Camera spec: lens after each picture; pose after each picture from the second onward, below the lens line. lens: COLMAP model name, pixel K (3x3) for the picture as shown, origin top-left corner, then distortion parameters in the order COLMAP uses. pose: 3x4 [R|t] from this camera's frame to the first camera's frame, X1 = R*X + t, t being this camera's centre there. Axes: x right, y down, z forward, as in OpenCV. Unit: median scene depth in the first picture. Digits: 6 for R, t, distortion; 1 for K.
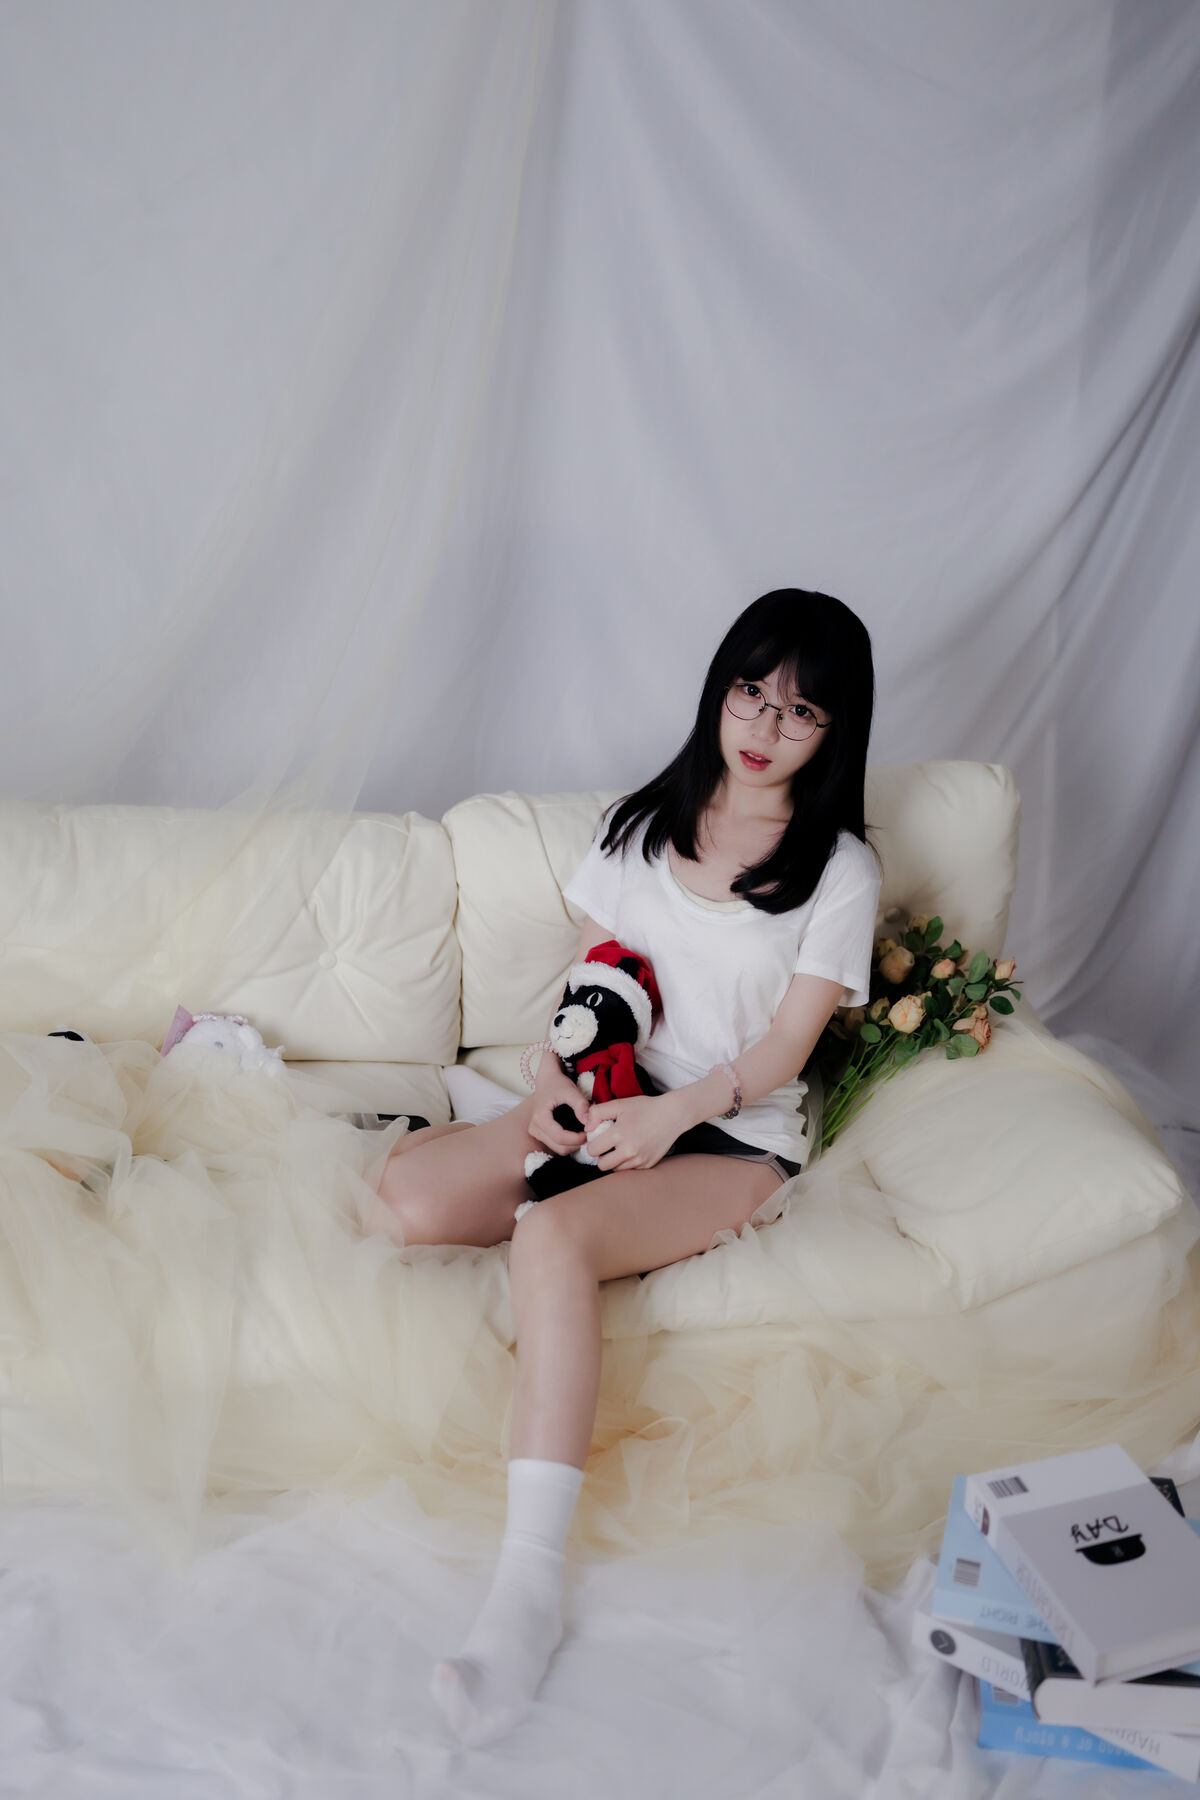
lens RADIAL K [[1733.5, 0, 608.3], [0, 1733.5, 908.0], [0, 0, 1]] dist [-0.005574, 0.000000]
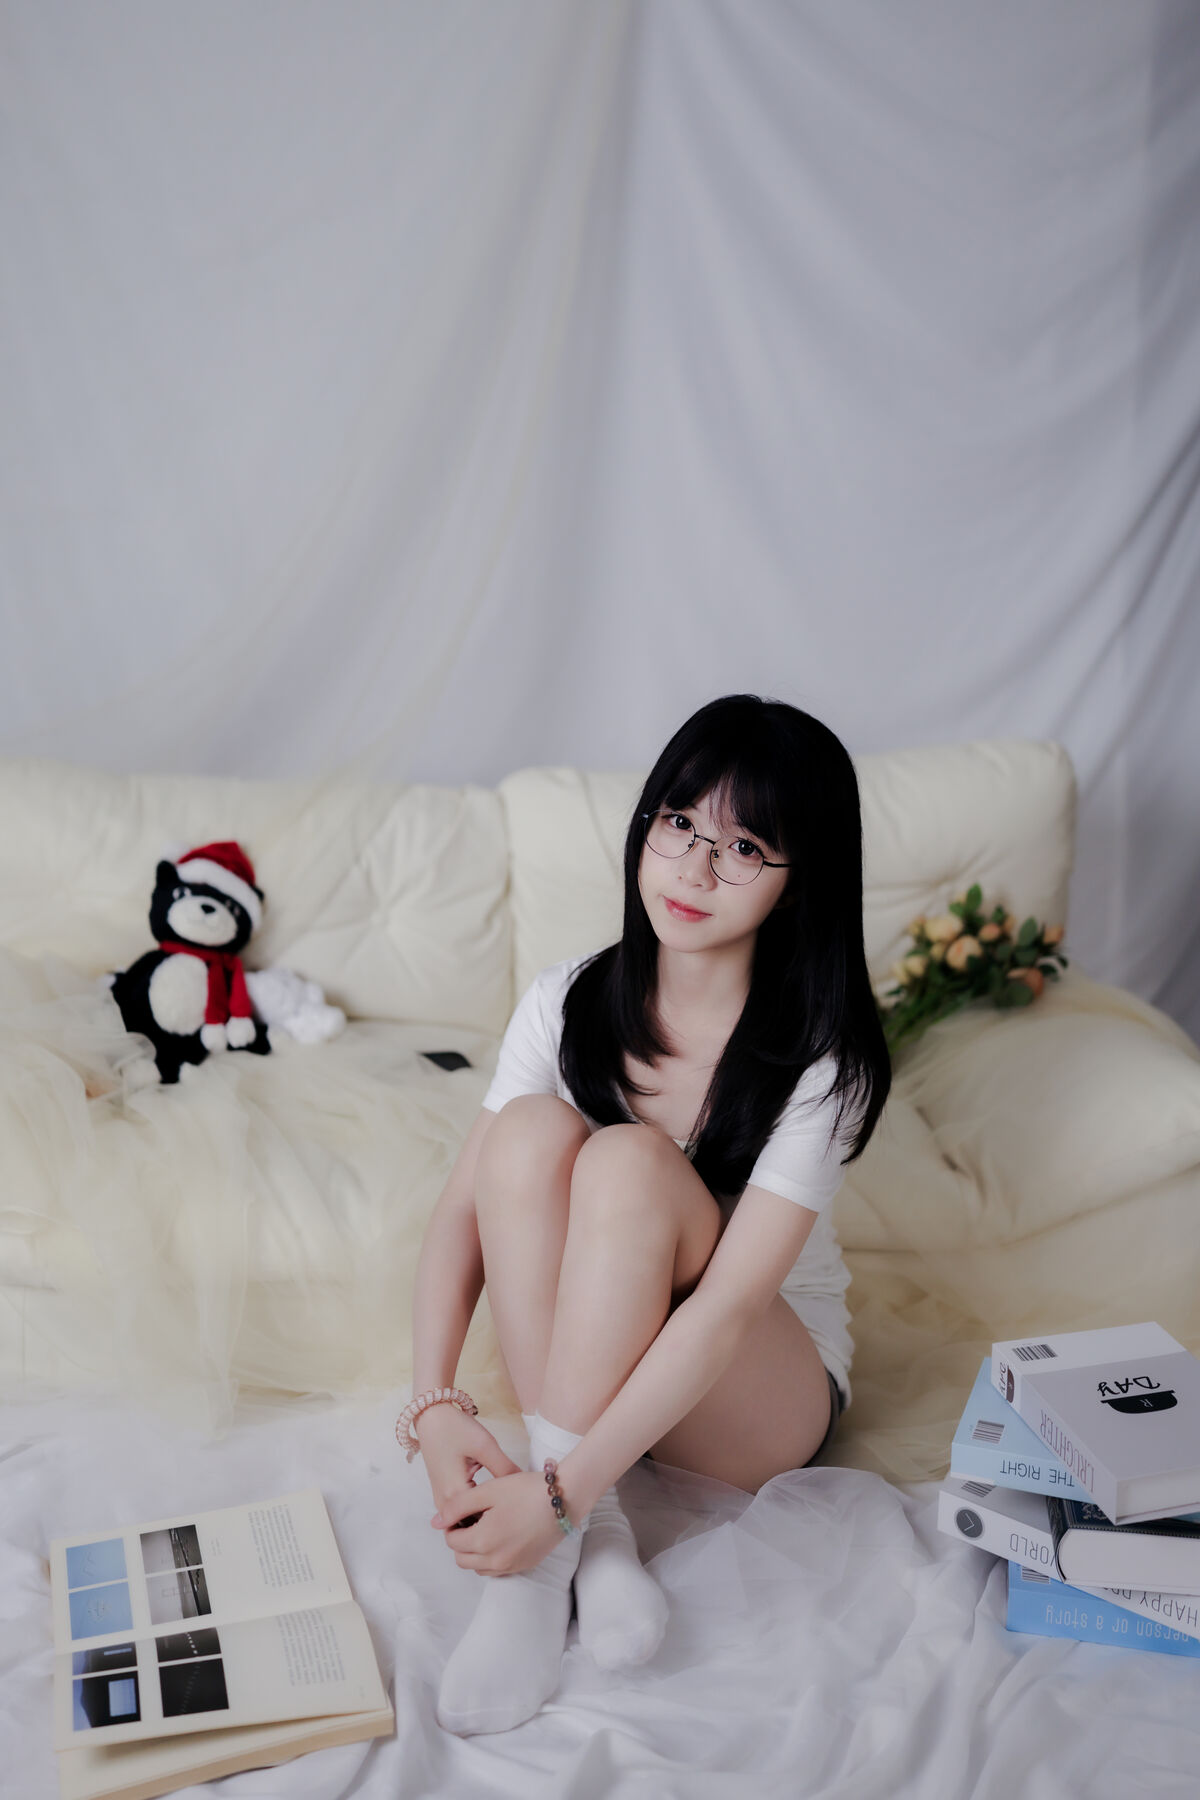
lens RADIAL K [[1733.5, 0, 600.6], [0, 1733.5, 904.4], [0, 0, 1]] dist [-0.005574, 0.000000]
pose [[0.996173, -0.002962, -0.087350, 0.058065], [-0.009623, 0.989632, -0.143301, 0.172347], [0.086869, 0.143593, 0.985817, 0.004566]]
